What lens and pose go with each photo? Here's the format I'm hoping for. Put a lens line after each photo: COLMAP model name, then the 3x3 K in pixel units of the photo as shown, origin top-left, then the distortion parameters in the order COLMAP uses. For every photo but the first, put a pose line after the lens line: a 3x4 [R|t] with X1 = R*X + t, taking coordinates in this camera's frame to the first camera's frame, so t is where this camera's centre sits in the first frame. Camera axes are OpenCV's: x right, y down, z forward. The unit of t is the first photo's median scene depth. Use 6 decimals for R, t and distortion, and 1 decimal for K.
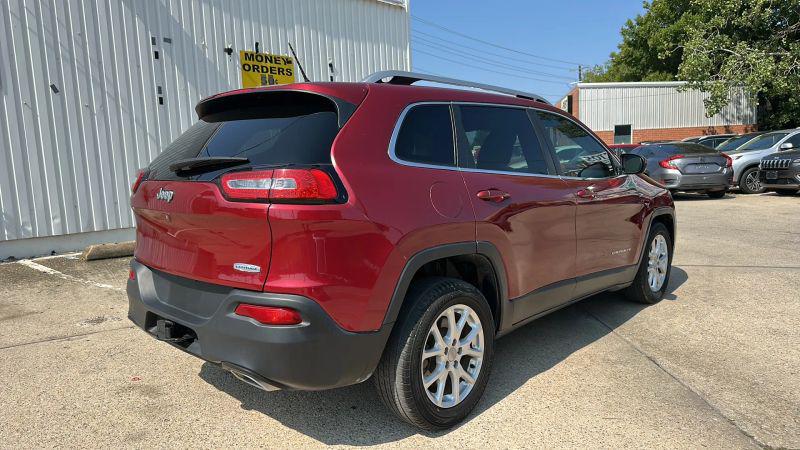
lens RADIAL K [[536.8, 0, 400.4], [0, 536.8, 223.7], [0, 0, 1]] dist [0.051933, -0.055655]
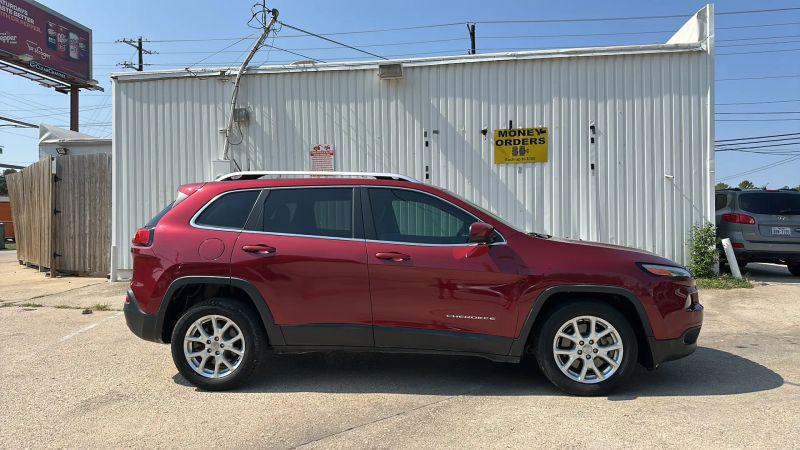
lens RADIAL K [[536.8, 0, 399.4], [0, 536.8, 227.3], [0, 0, 1]] dist [0.051933, -0.055655]
pose [[0.586764, 0.023873, -0.809406, 0.523200], [-0.100547, 0.993978, -0.043572, -0.028475], [0.803492, 0.106950, 0.585630, 0.140869]]
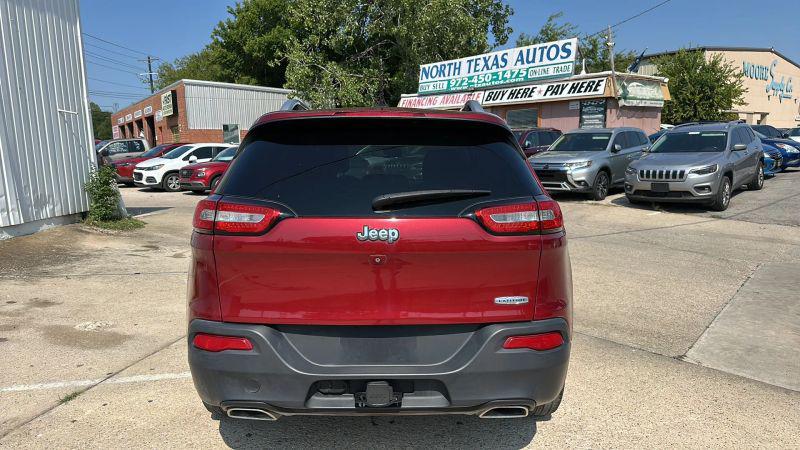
lens RADIAL K [[536.8, 0, 404.3], [0, 536.8, 232.2], [0, 0, 1]] dist [0.051933, -0.055655]
pose [[0.726870, -0.083994, 0.681619, -0.228052], [0.069239, 0.996399, 0.048947, -0.022533], [-0.683276, 0.011617, 0.730068, 0.083162]]
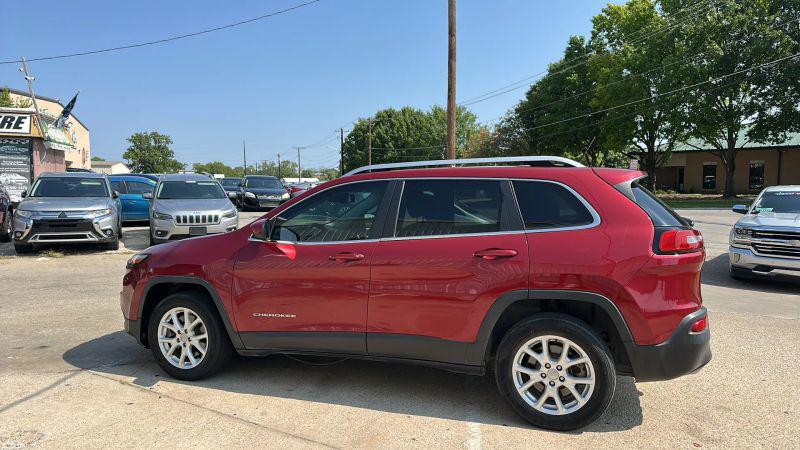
lens RADIAL K [[536.8, 0, 402.8], [0, 536.8, 225.5], [0, 0, 1]] dist [0.051933, -0.055655]
pose [[-0.398671, -0.026819, 0.916702, -0.360410], [0.113309, 0.990473, 0.078255, -0.075190], [-0.910068, 0.135069, -0.391834, 0.561226]]
